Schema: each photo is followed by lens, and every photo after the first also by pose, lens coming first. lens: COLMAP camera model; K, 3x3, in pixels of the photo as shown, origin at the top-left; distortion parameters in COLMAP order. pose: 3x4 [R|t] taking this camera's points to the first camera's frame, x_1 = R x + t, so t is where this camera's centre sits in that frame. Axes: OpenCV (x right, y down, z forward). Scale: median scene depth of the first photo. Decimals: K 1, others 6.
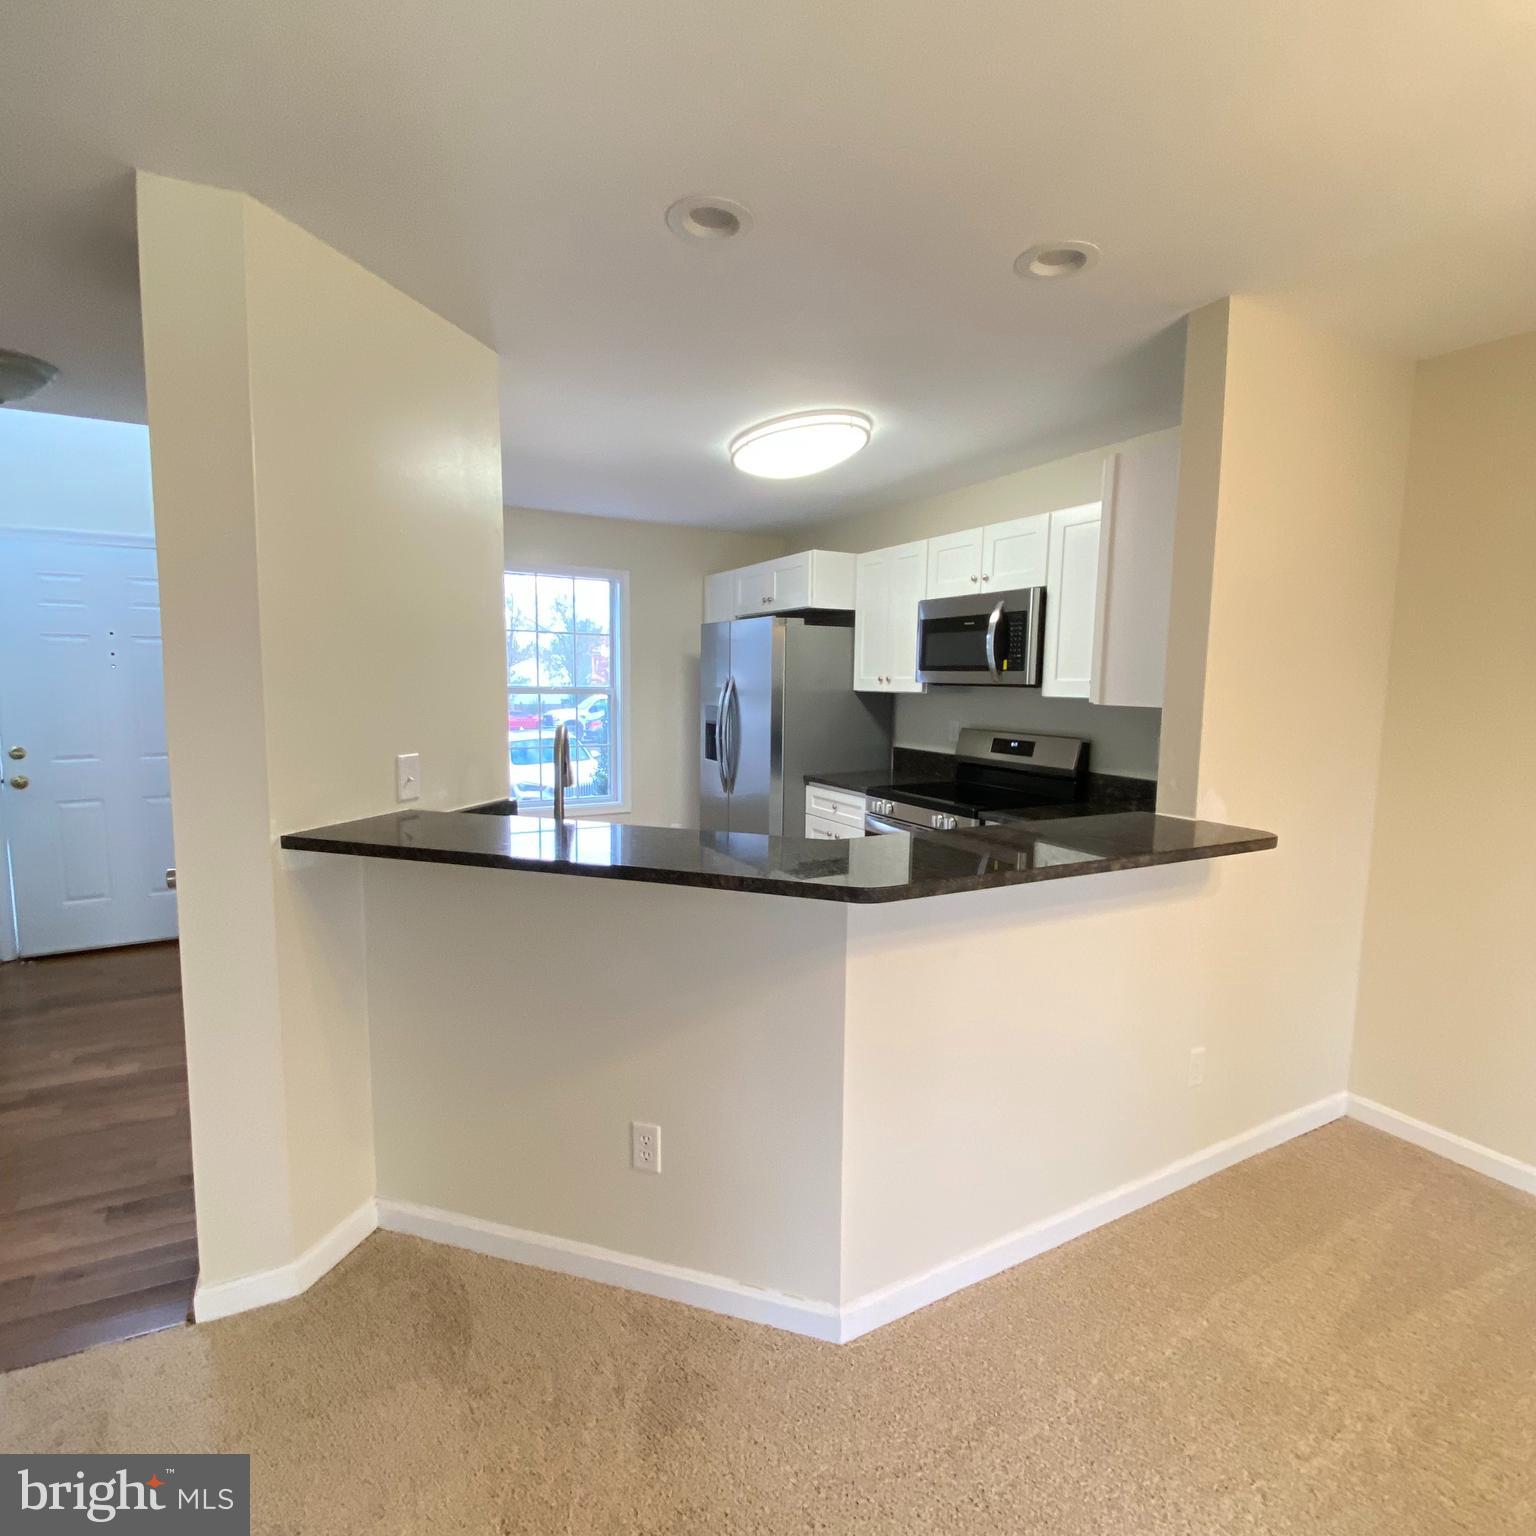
lens RADIAL K [[824.6, 0, 767.8], [0, 824.6, 762.2], [0, 0, 1]] dist [0.048257, -0.041410]
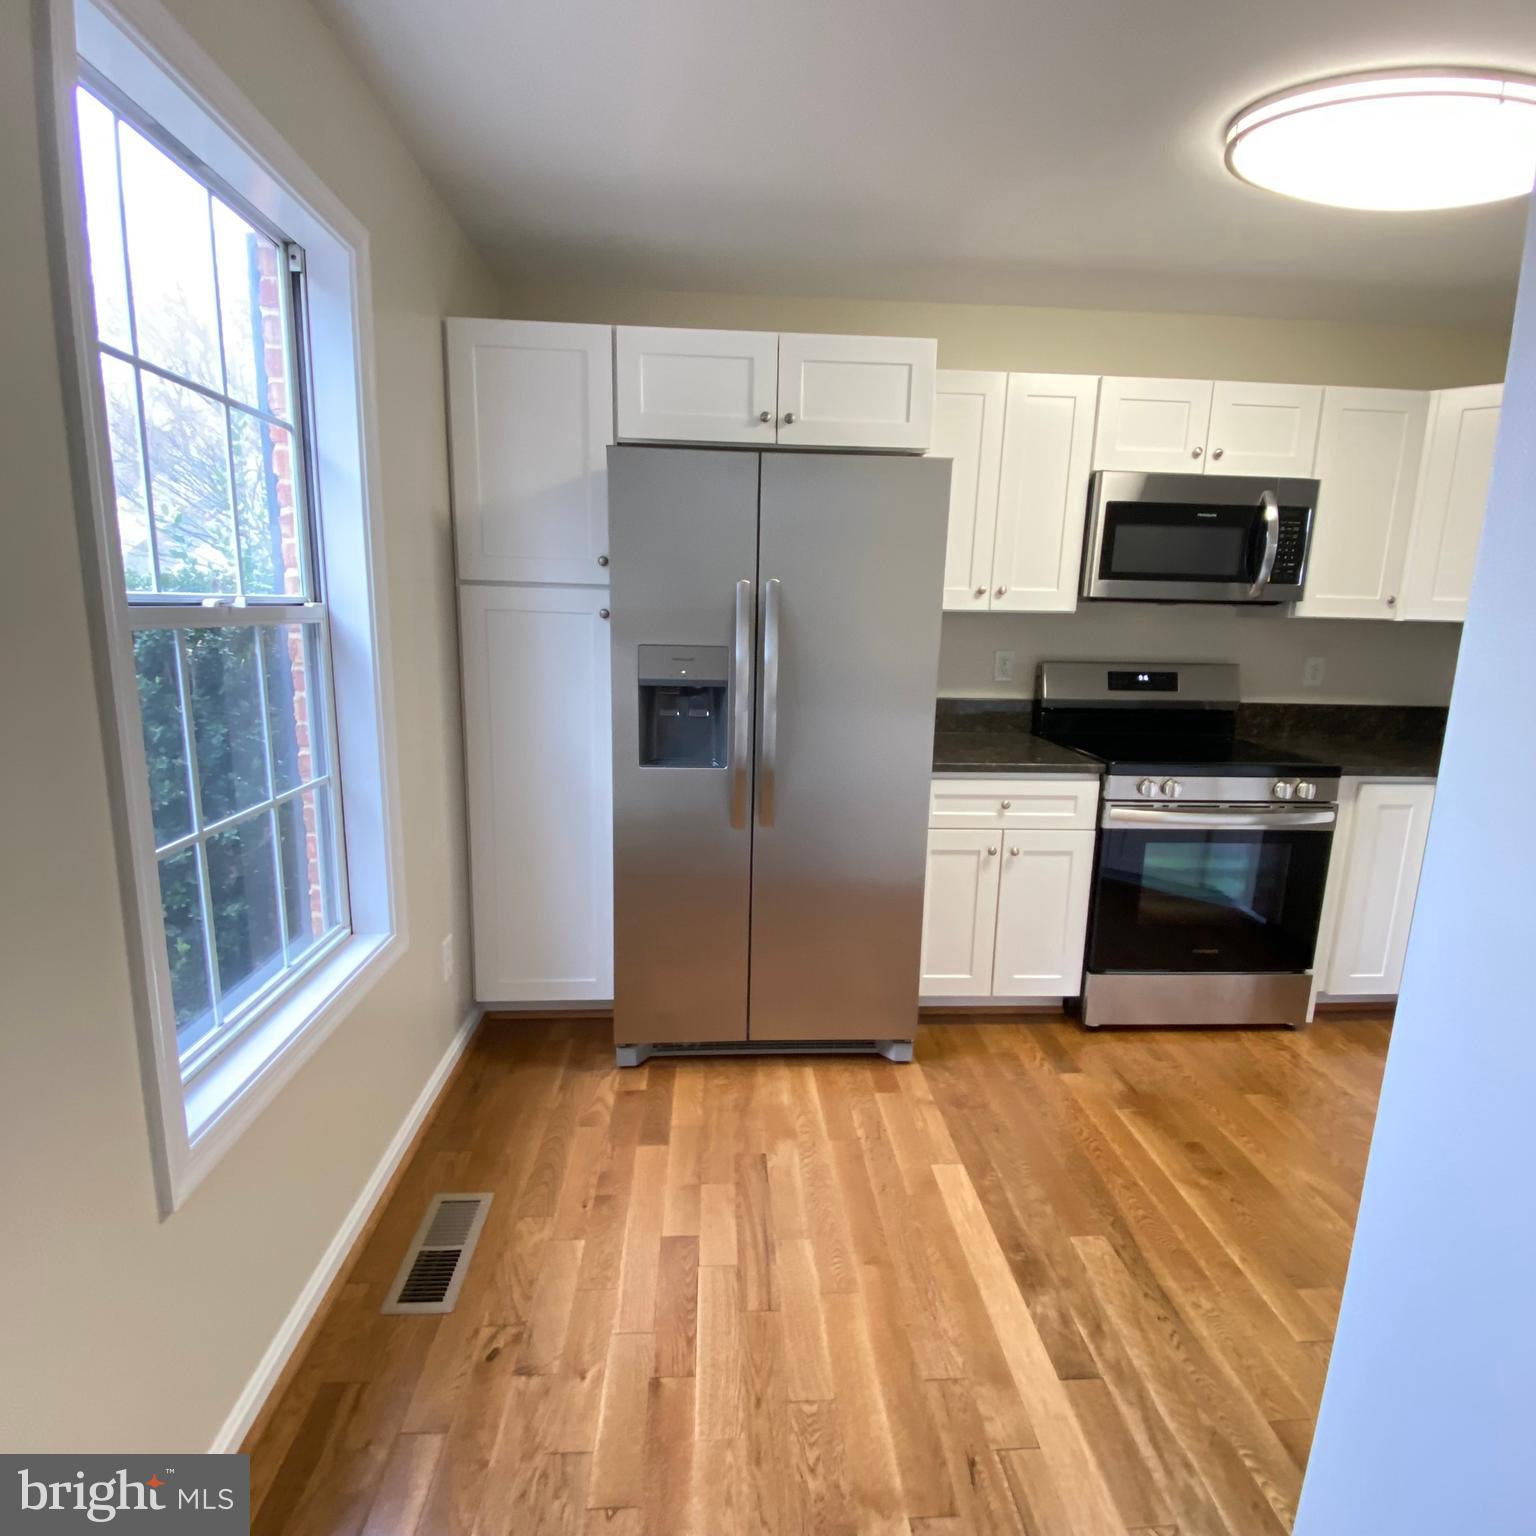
lens RADIAL K [[824.6, 0, 767.8], [0, 824.6, 762.2], [0, 0, 1]] dist [0.048257, -0.041410]
pose [[0.422559, -0.171328, 0.889995, -0.576652], [0.071218, 0.985211, 0.155844, -0.091656], [-0.903533, -0.002470, 0.428511, 0.983423]]
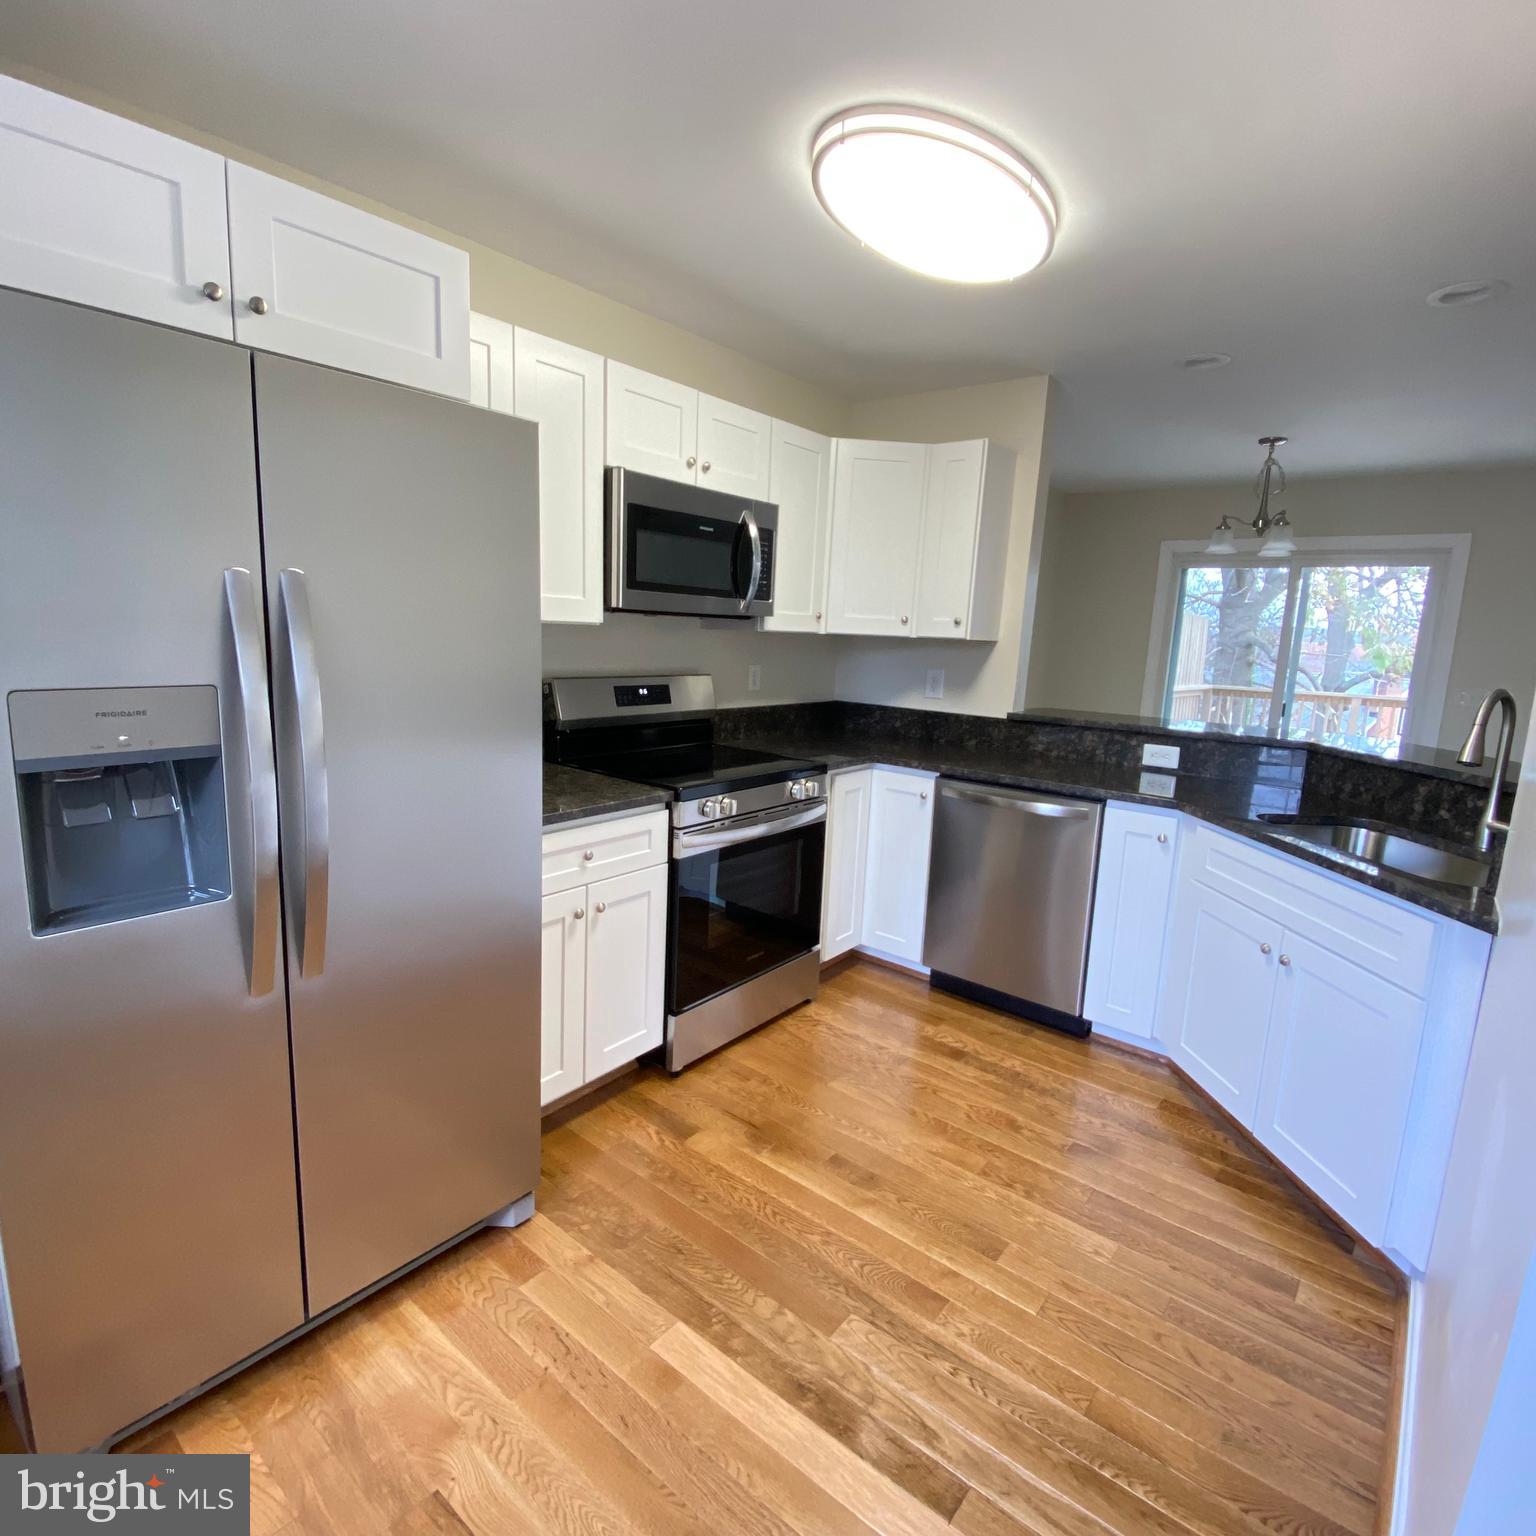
lens RADIAL K [[824.6, 0, 767.8], [0, 824.6, 762.2], [0, 0, 1]] dist [0.048257, -0.041410]
pose [[-0.375406, -0.179411, 0.909330, -0.449084], [0.044162, 0.976510, 0.210897, -0.112963], [-0.925808, 0.119330, -0.358665, 1.173626]]
